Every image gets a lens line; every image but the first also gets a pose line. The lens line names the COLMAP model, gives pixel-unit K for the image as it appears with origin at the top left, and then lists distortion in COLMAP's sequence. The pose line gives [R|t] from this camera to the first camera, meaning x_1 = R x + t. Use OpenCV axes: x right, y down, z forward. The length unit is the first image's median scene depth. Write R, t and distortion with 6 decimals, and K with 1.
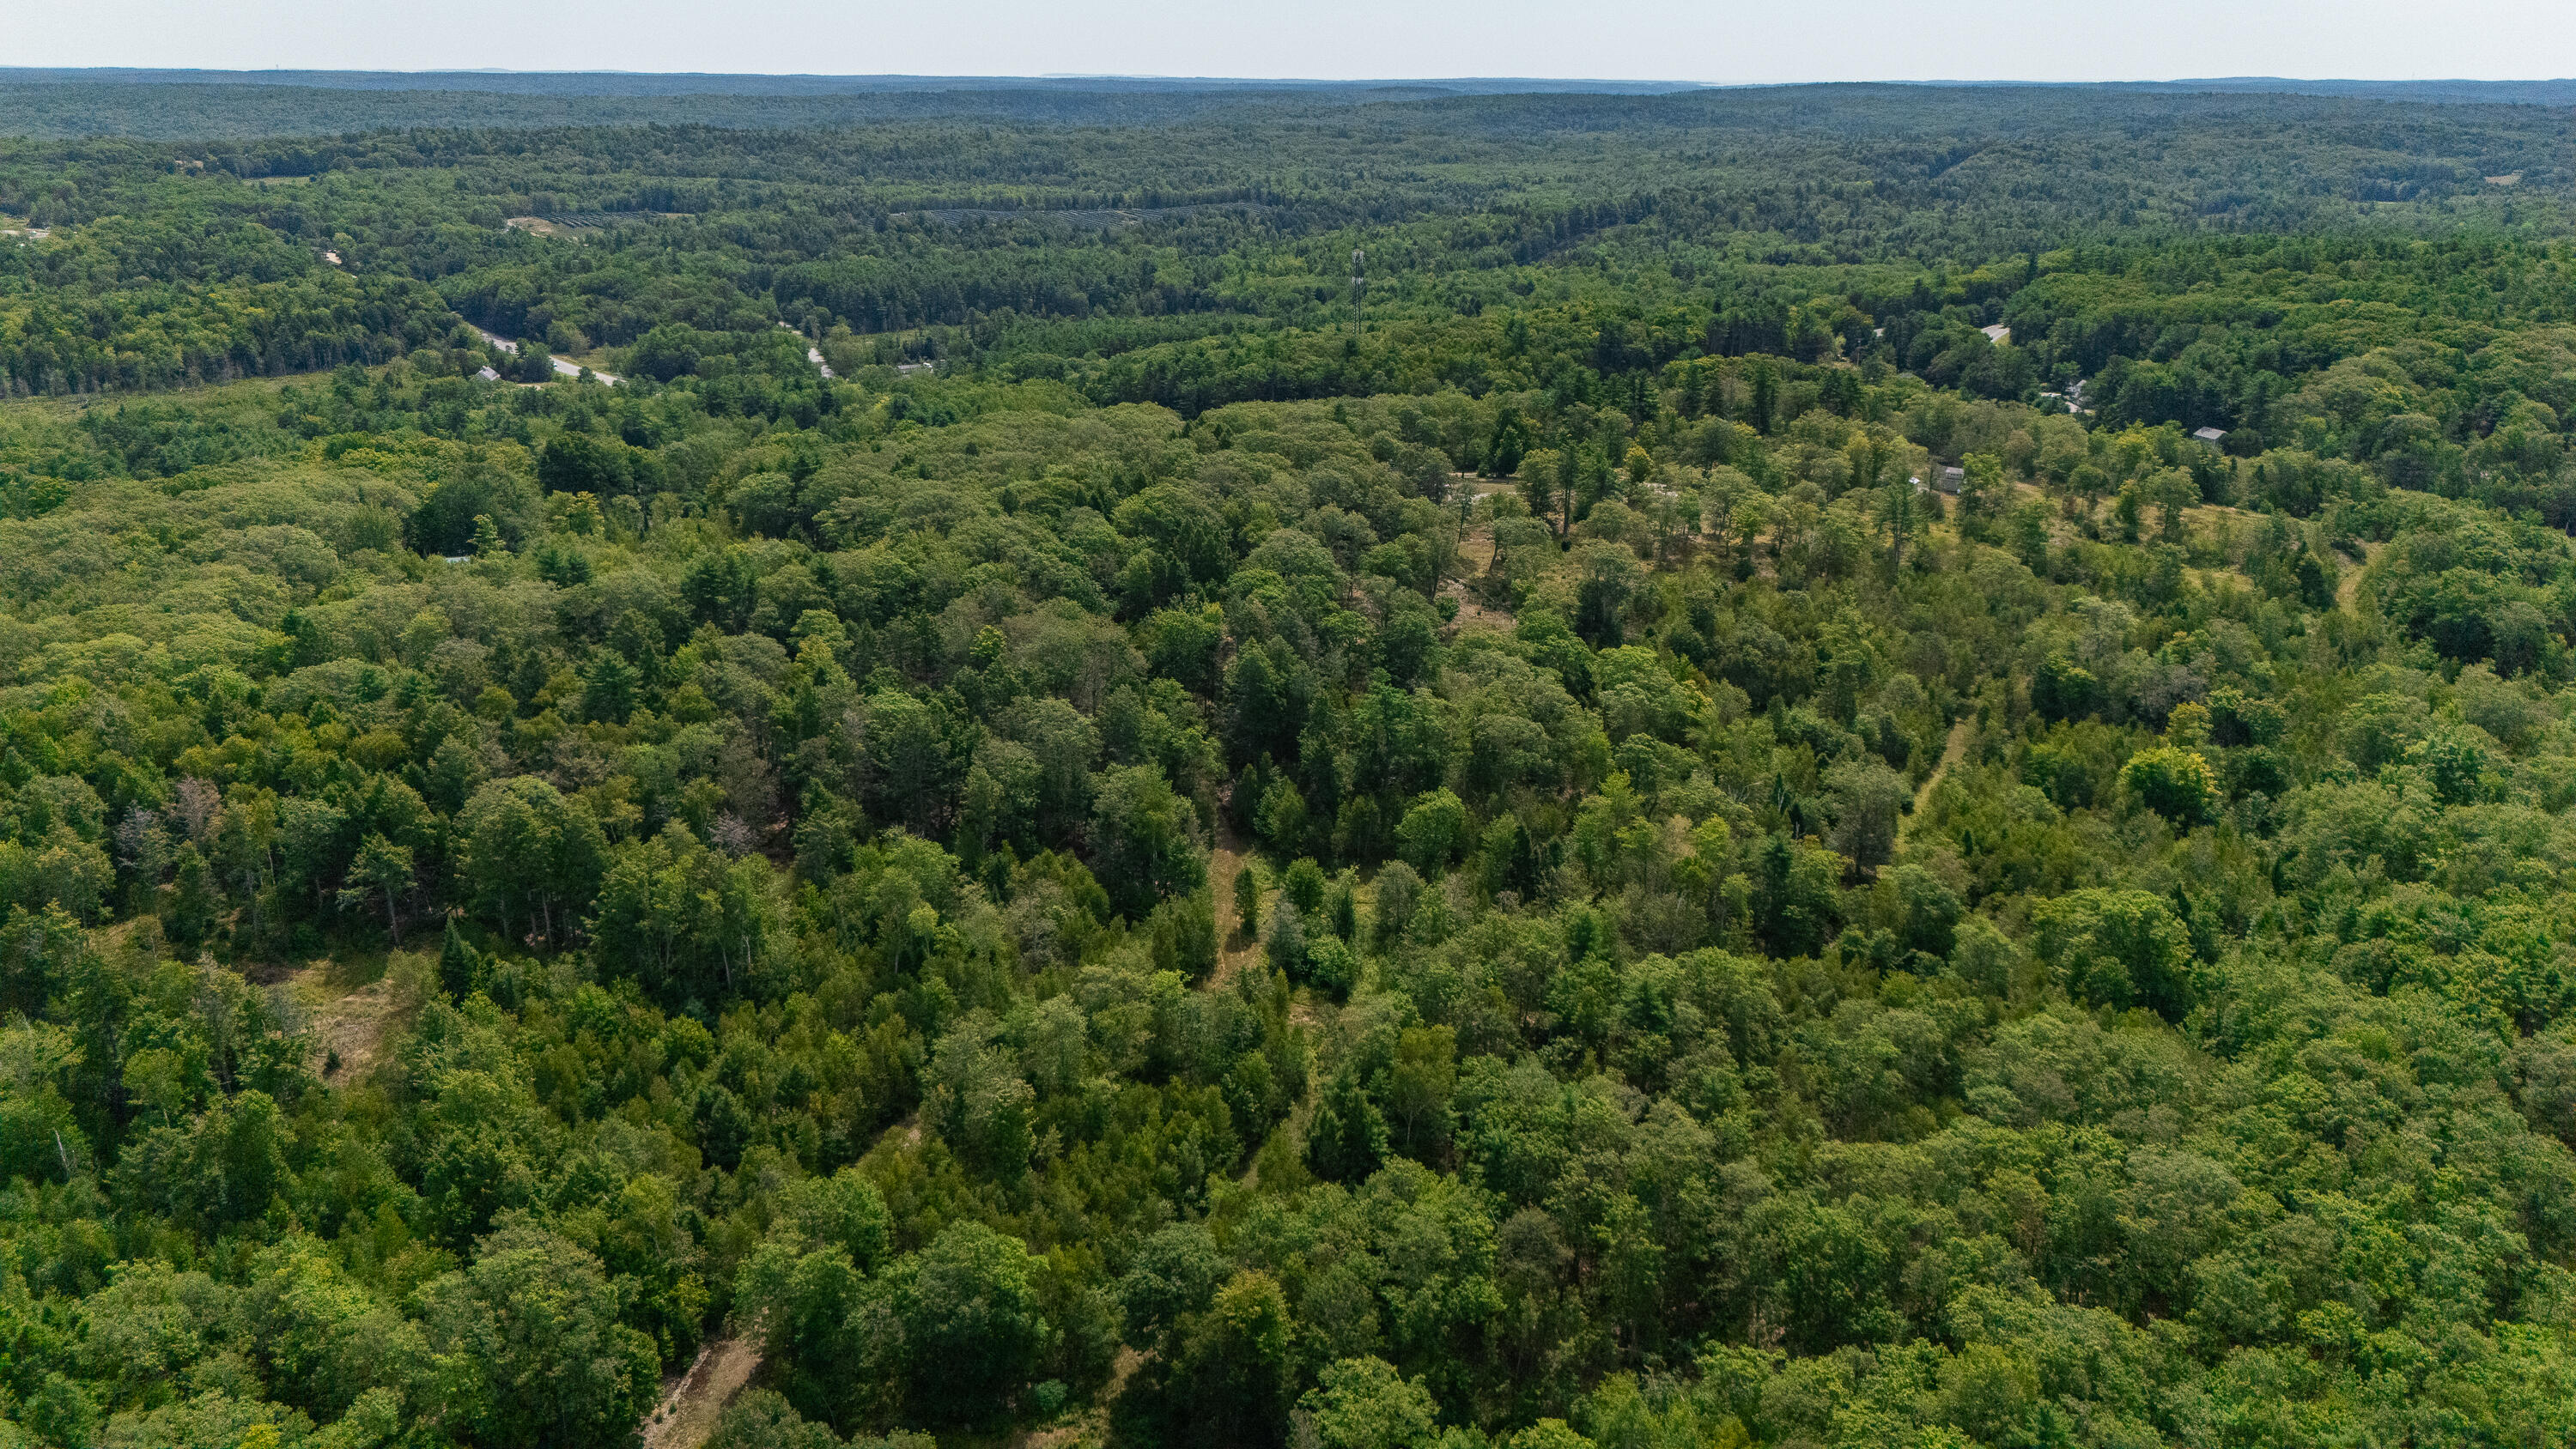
lens RADIAL K [[1893.9, 0, 1287.6], [0, 1893.9, 728.2], [0, 0, 1]] dist [0.070198, -0.063712]
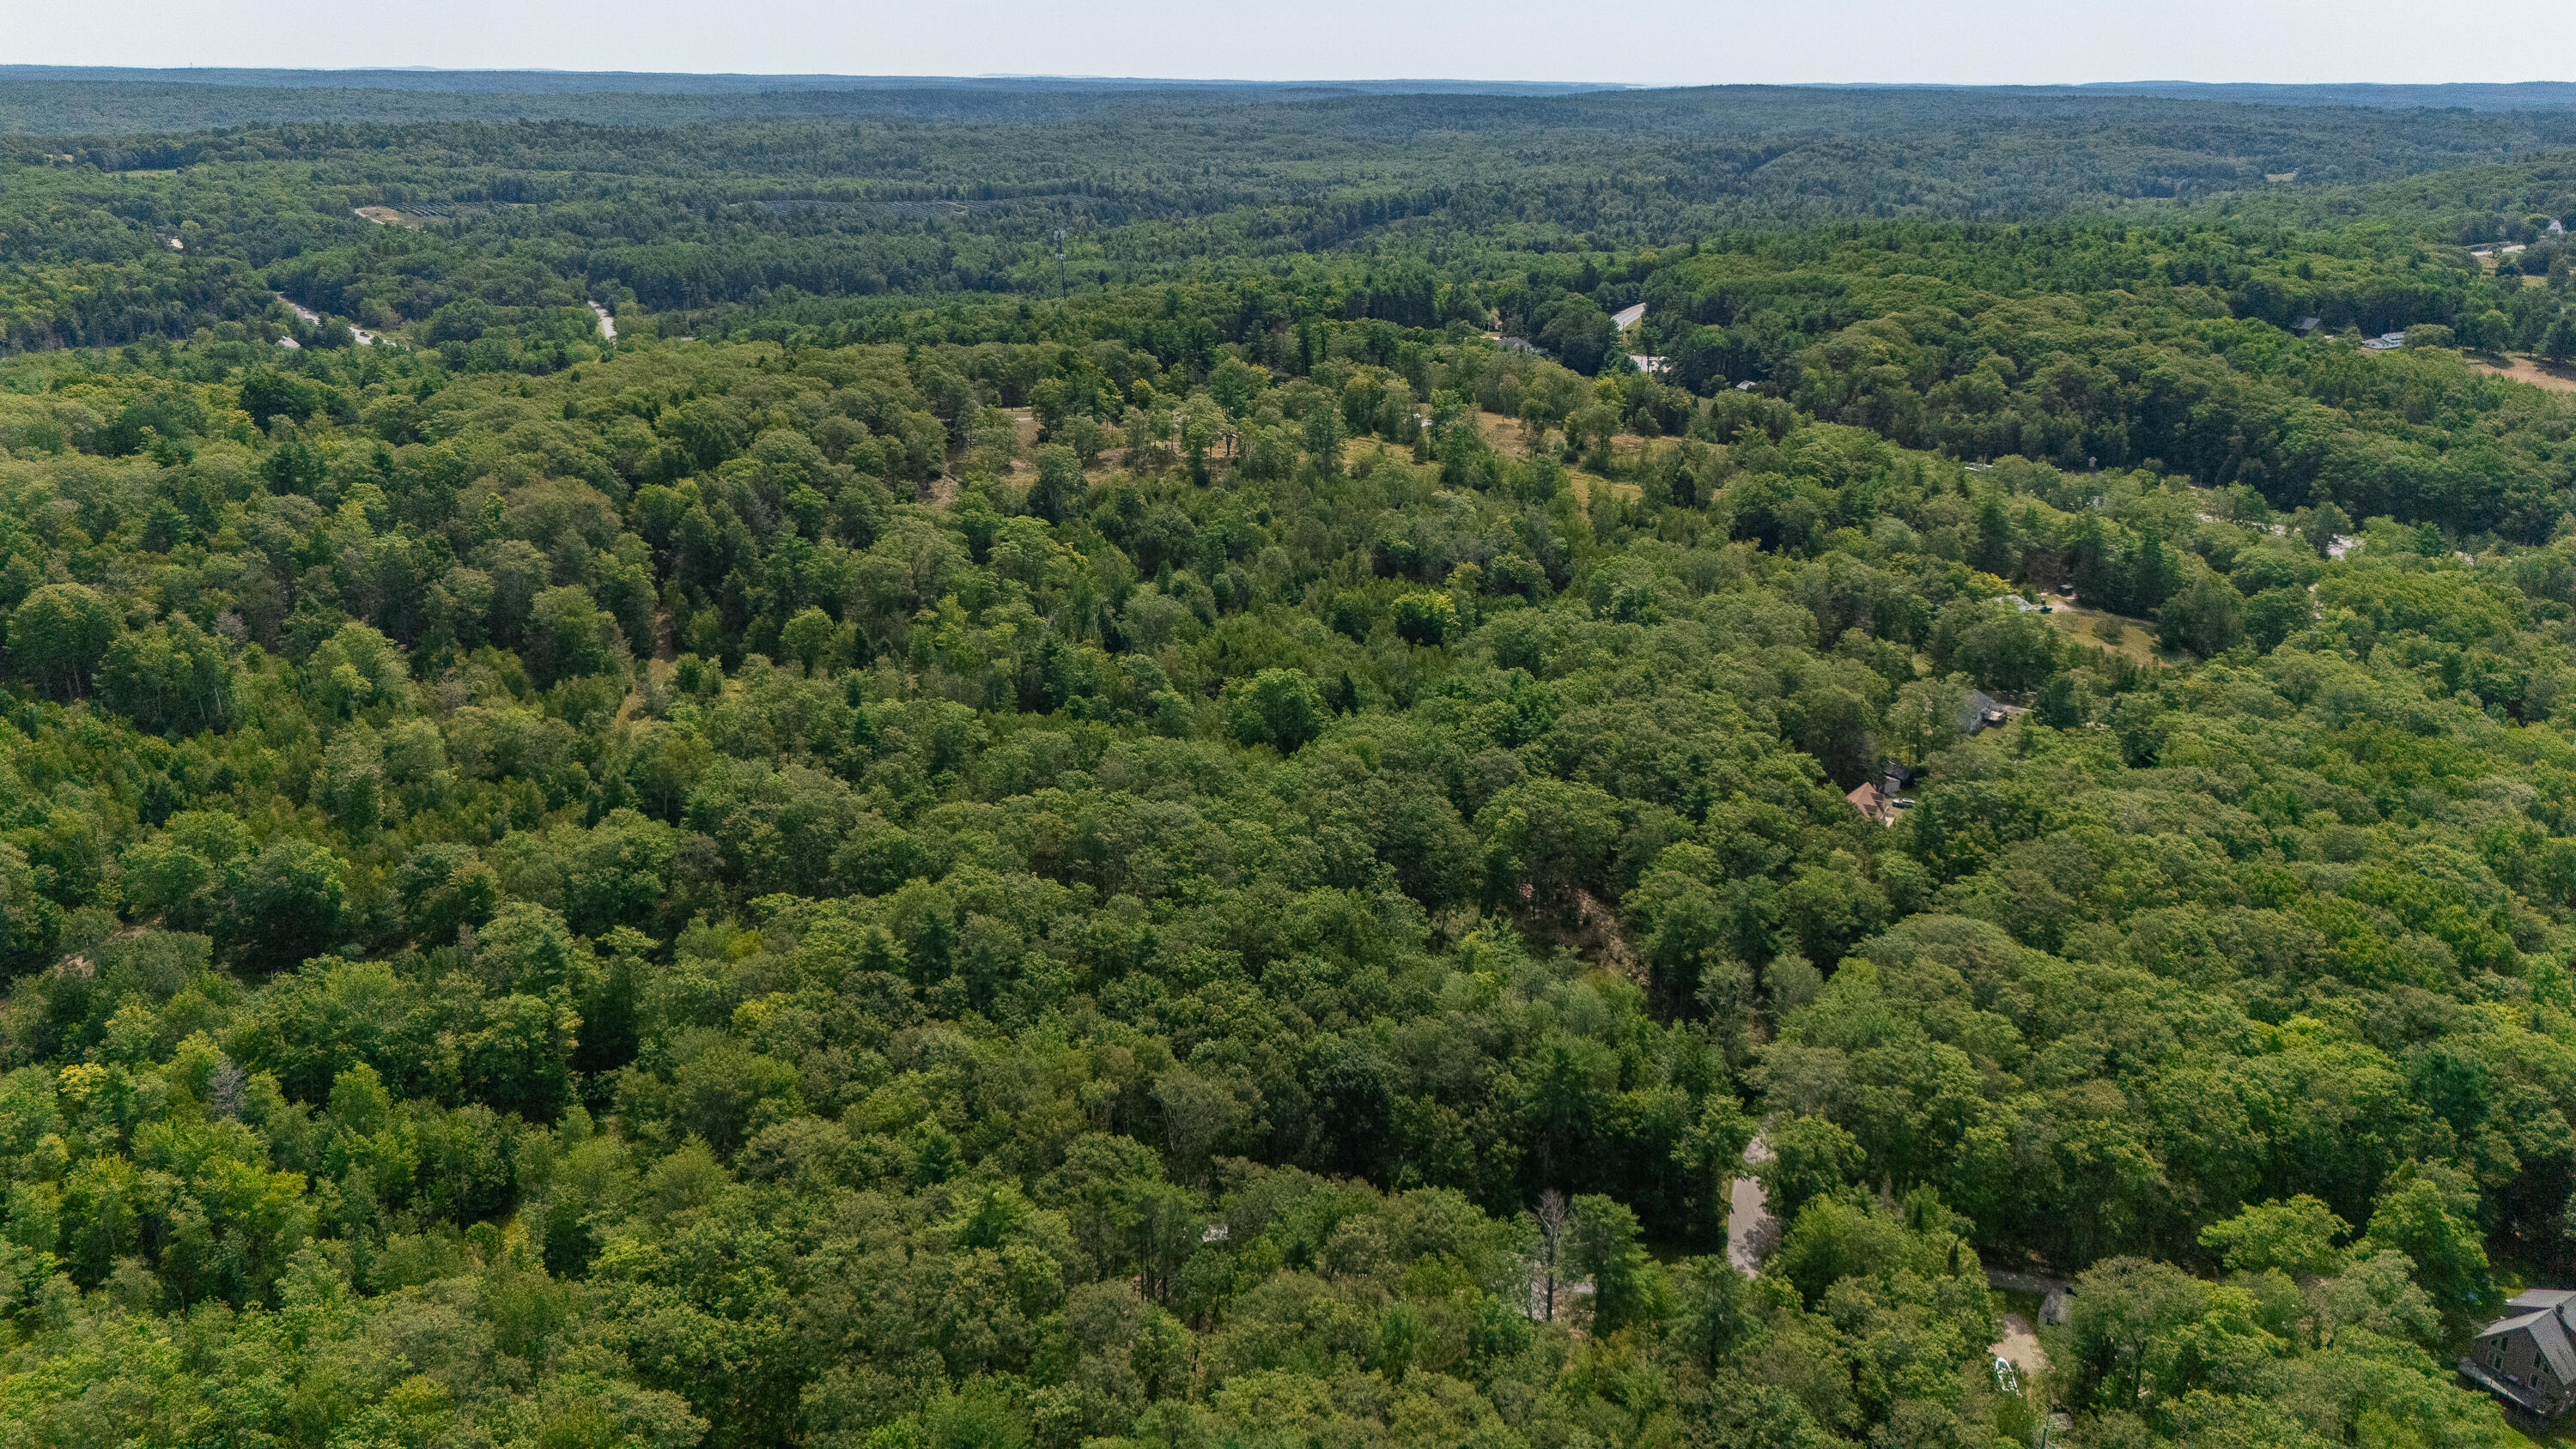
lens RADIAL K [[1893.9, 0, 1287.3], [0, 1893.9, 725.4], [0, 0, 1]] dist [0.070198, -0.063712]
pose [[0.999625, -0.006873, 0.026502, 0.078318], [0.006922, 0.999975, -0.001731, 0.024921], [-0.026489, 0.001913, 0.999647, -0.070986]]
